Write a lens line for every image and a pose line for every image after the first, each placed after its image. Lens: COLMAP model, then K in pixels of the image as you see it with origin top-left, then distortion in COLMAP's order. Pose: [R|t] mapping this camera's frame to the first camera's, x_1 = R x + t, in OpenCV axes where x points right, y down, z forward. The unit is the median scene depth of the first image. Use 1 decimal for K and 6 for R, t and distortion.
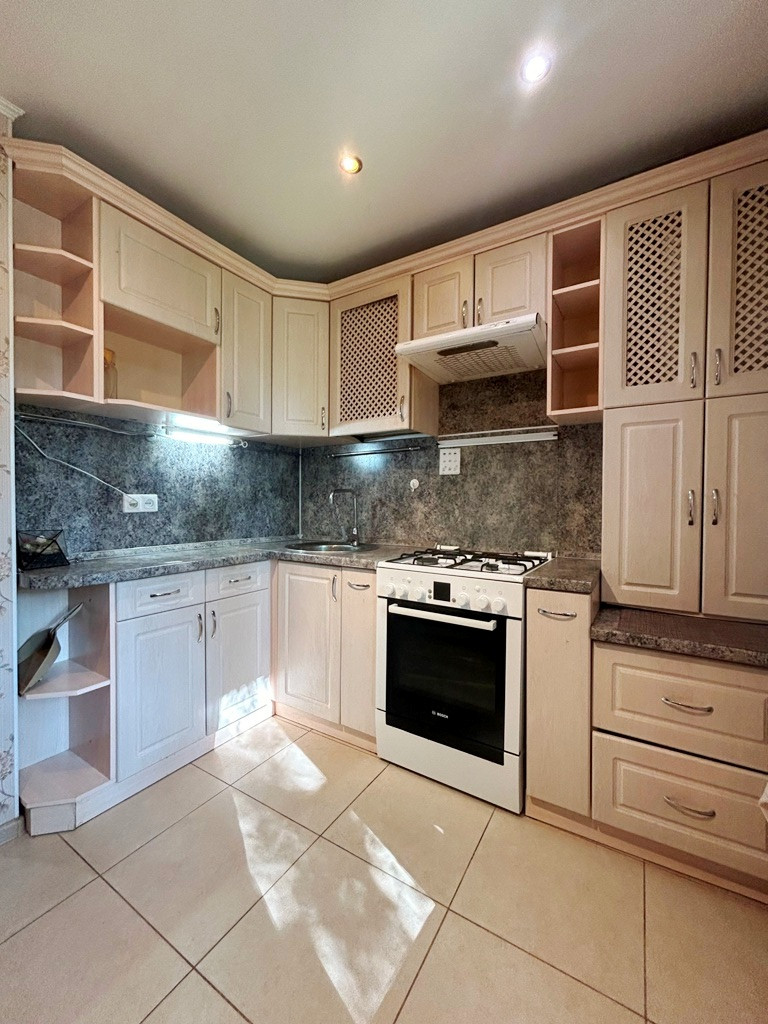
lens RADIAL K [[413.2, 0, 386.8], [0, 413.2, 509.6], [0, 0, 1]] dist [-0.001144, 0.001571]
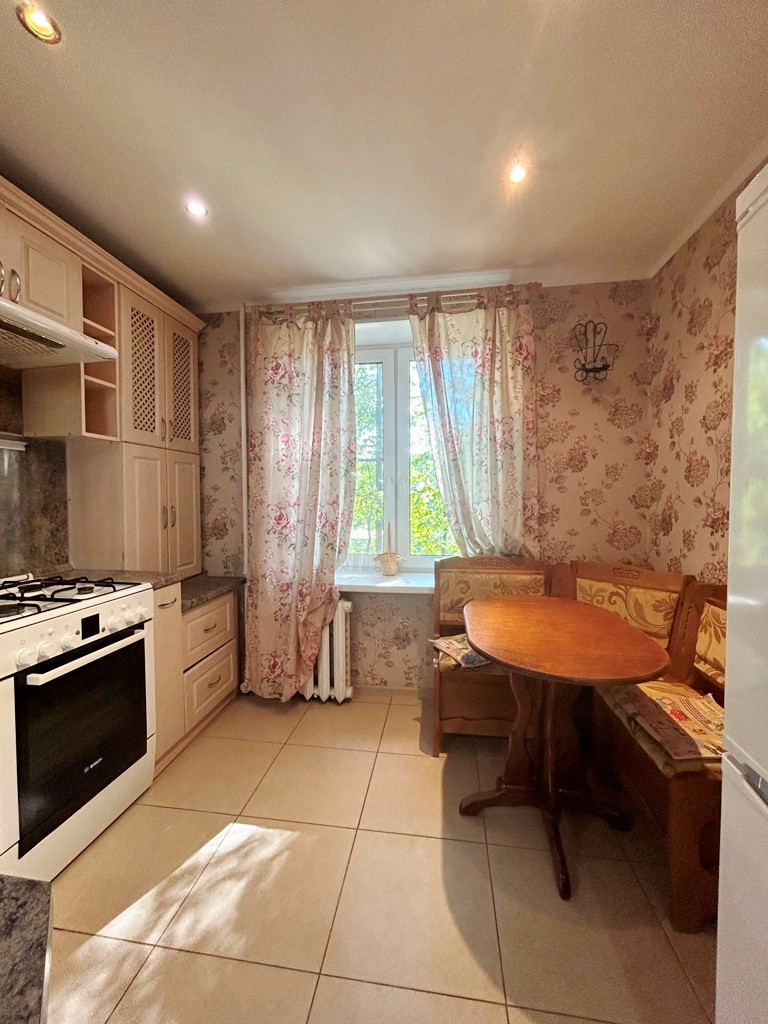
lens RADIAL K [[413.2, 0, 382.0], [0, 413.2, 508.2], [0, 0, 1]] dist [-0.001144, 0.001571]
pose [[-0.391057, -0.032752, 0.919783, -0.845004], [0.016131, 0.998969, 0.042430, -0.075888], [-0.920225, 0.031430, -0.390126, 0.702810]]
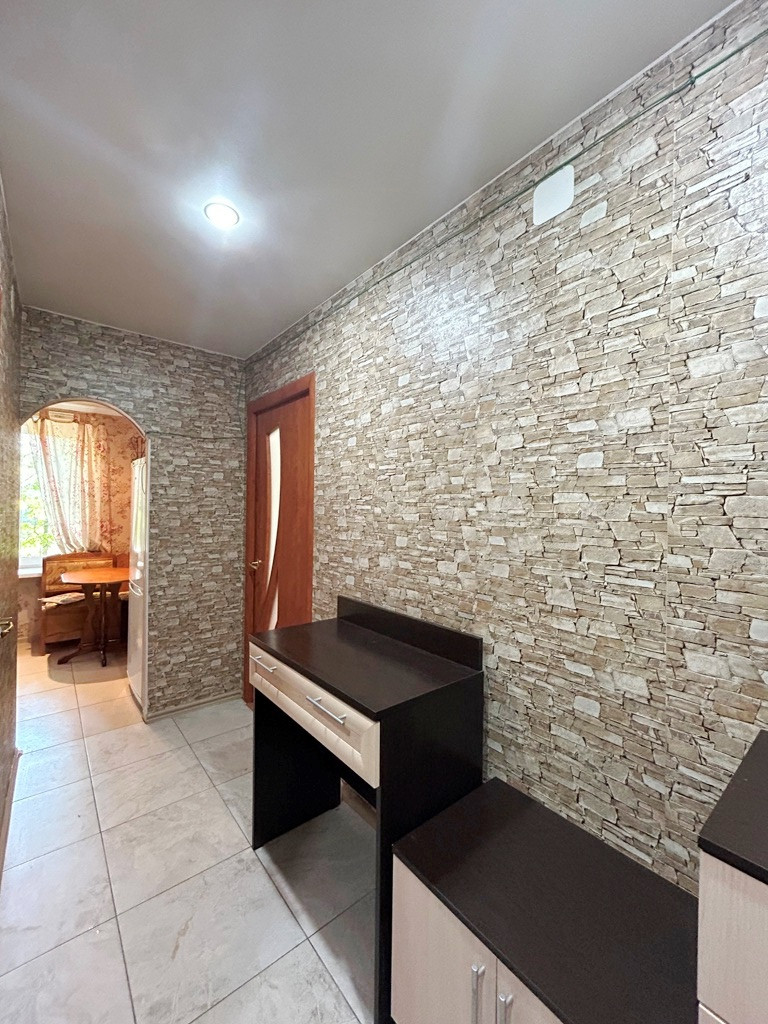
lens RADIAL K [[413.2, 0, 381.6], [0, 413.2, 507.1], [0, 0, 1]] dist [-0.001144, 0.001571]
pose [[-0.943528, -0.019097, 0.330742, -2.251109], [-0.014425, 0.999759, 0.016576, -0.197547], [-0.330979, 0.010869, -0.943575, 1.587691]]
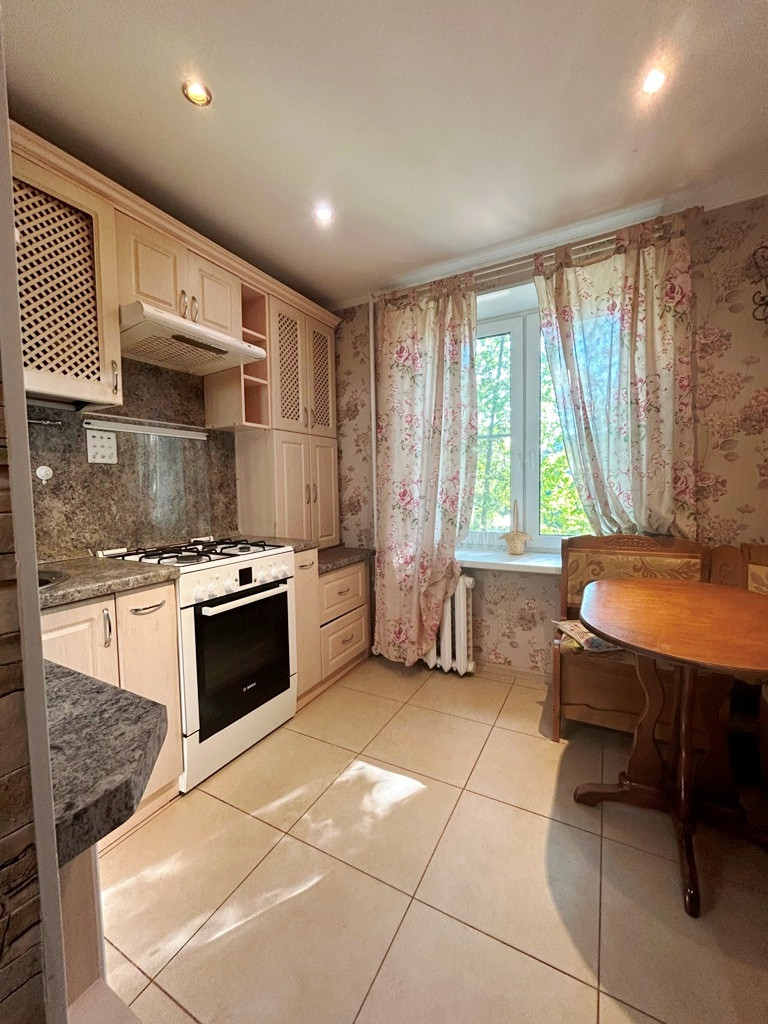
lens RADIAL K [[413.2, 0, 383.0], [0, 413.2, 508.2], [0, 0, 1]] dist [-0.001144, 0.001571]
pose [[-0.051948, -0.061398, 0.996761, -0.895376], [0.034131, 0.997416, 0.063218, -0.037273], [-0.998066, 0.037305, -0.049718, 0.629745]]
